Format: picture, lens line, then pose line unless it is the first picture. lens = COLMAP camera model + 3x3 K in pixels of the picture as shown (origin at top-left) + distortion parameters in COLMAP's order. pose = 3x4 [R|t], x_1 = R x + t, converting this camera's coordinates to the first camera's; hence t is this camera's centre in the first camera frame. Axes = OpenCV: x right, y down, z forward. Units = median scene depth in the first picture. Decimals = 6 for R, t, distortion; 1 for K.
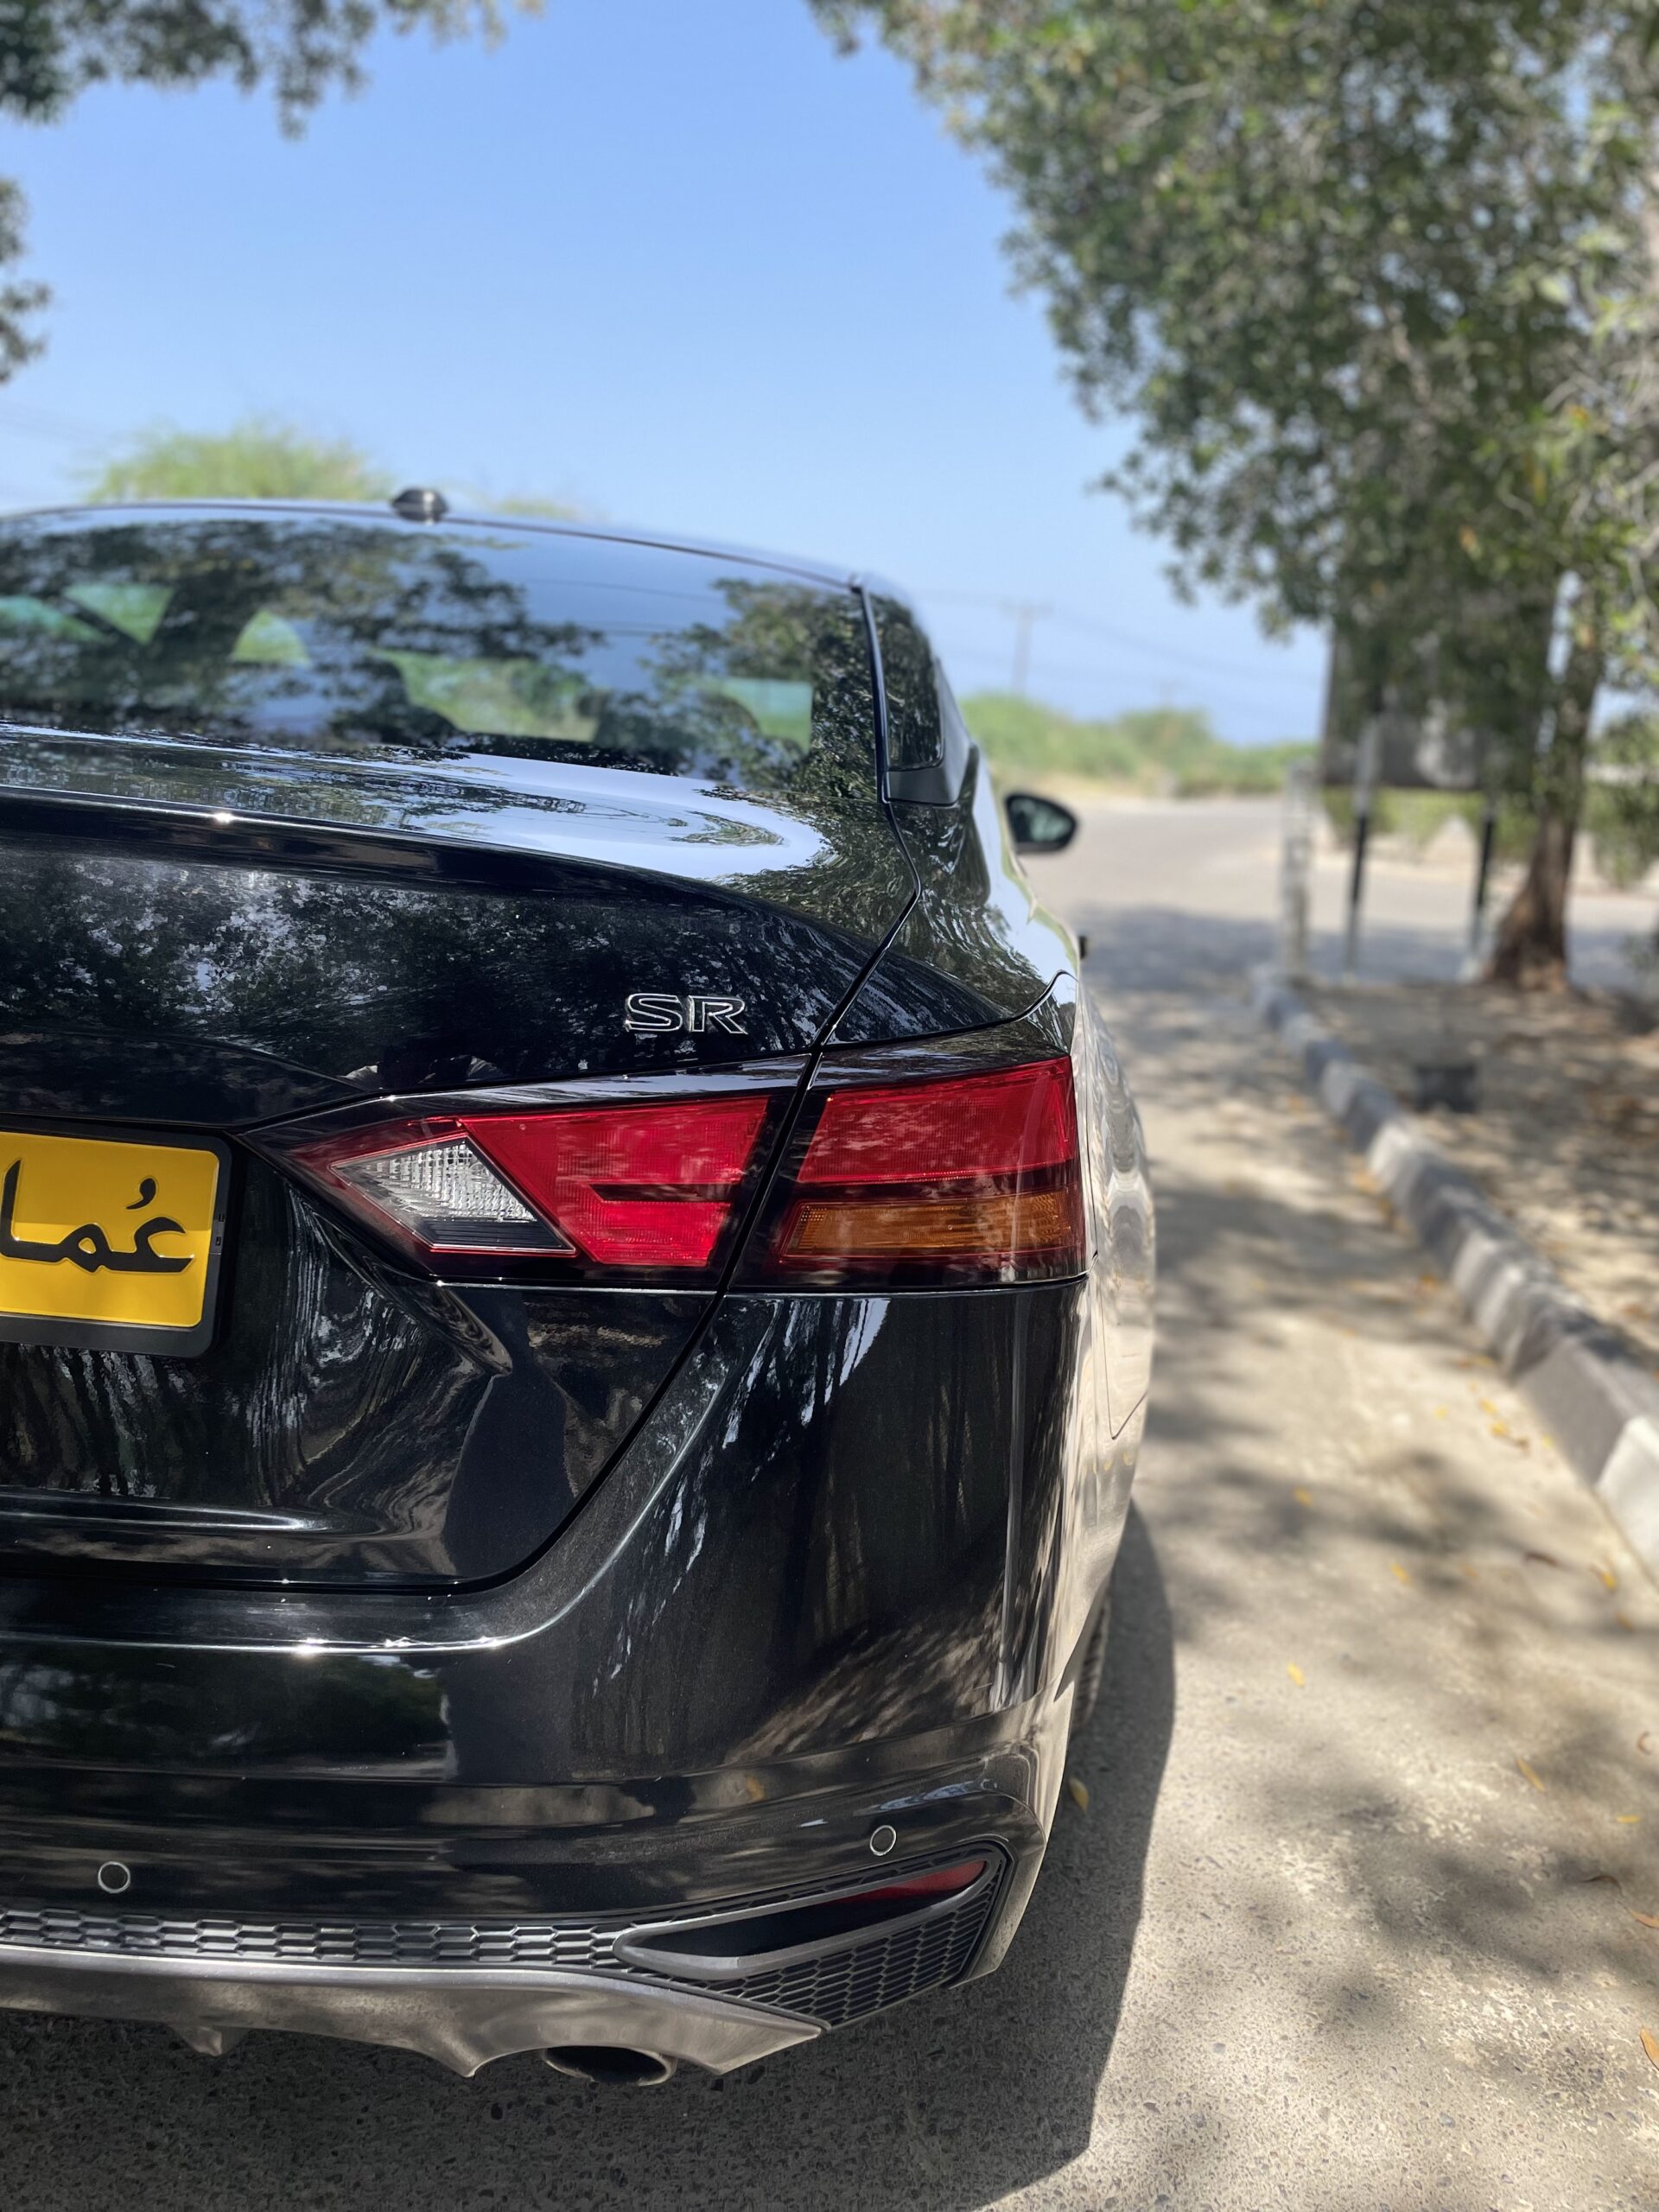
lens RADIAL K [[1689.7, 0, 829.5], [0, 1689.7, 1106.0], [0, 0, 1]] dist [0.002622, 0.000500]
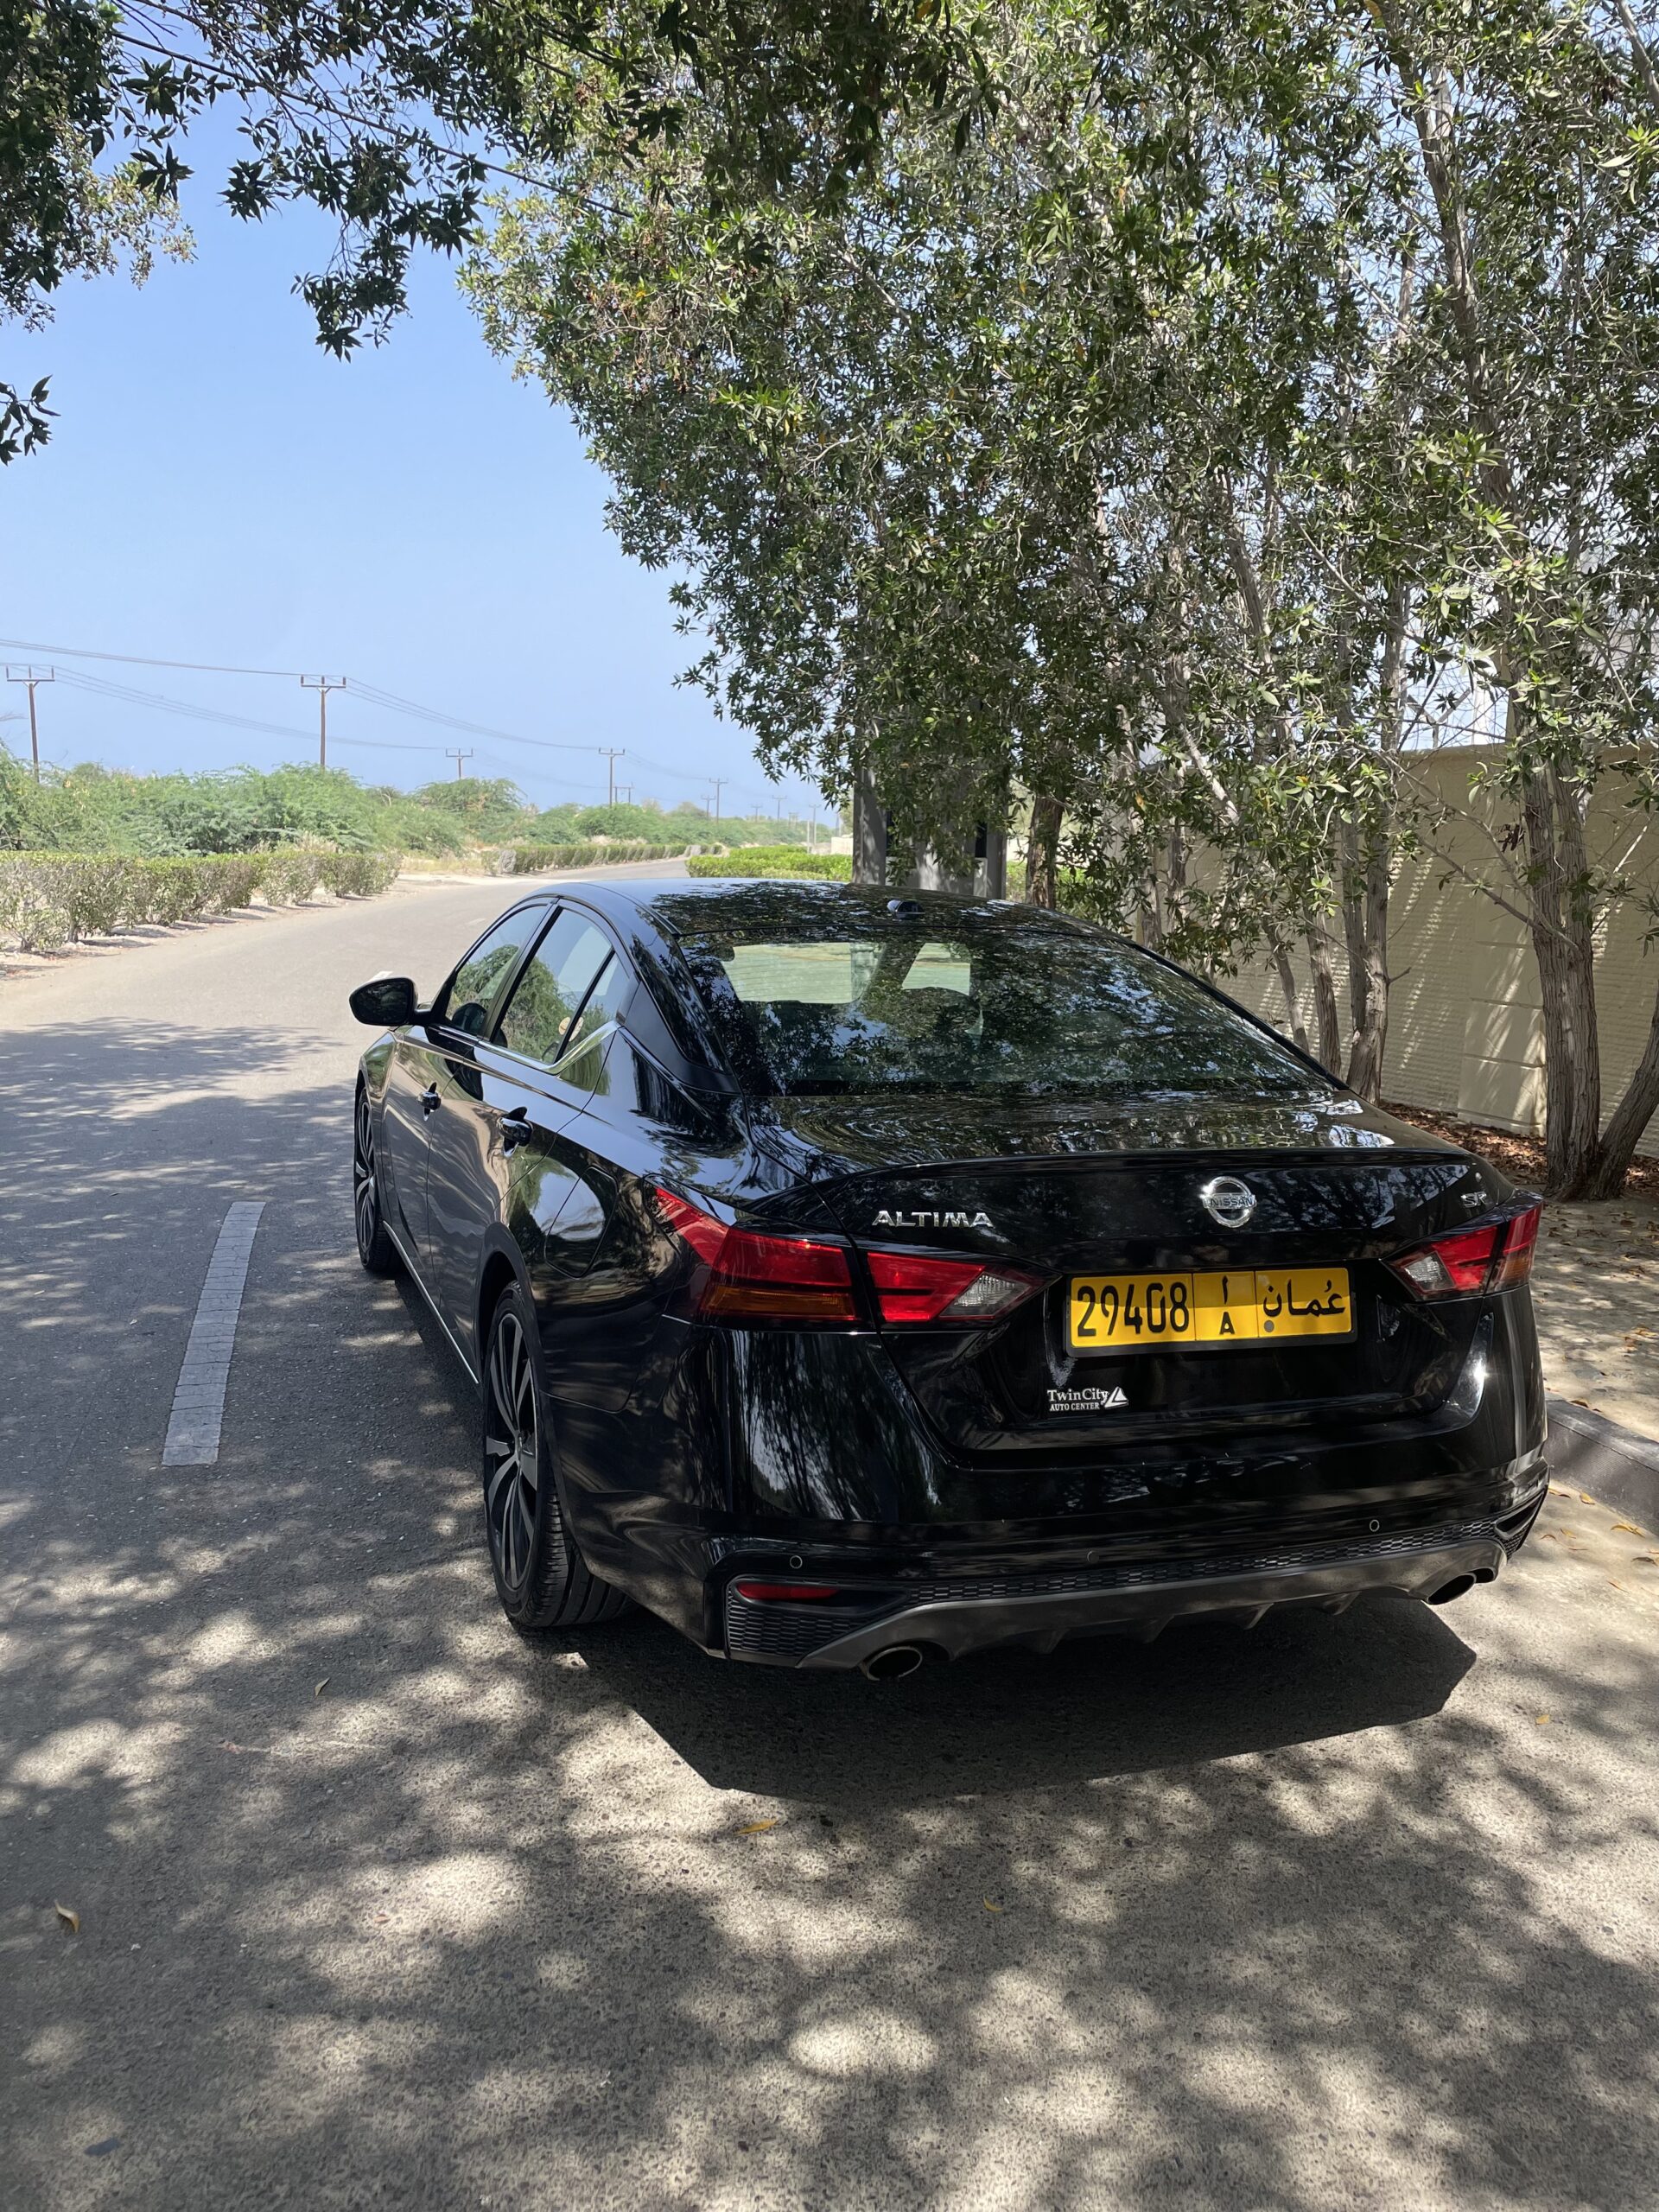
lens RADIAL K [[1689.7, 0, 829.5], [0, 1689.7, 1106.0], [0, 0, 1]] dist [0.002622, 0.000500]
pose [[0.912515, -0.079038, 0.401335, -2.222106], [0.093270, 0.995512, -0.016014, -0.270514], [-0.398268, 0.052046, 0.915791, -1.204988]]
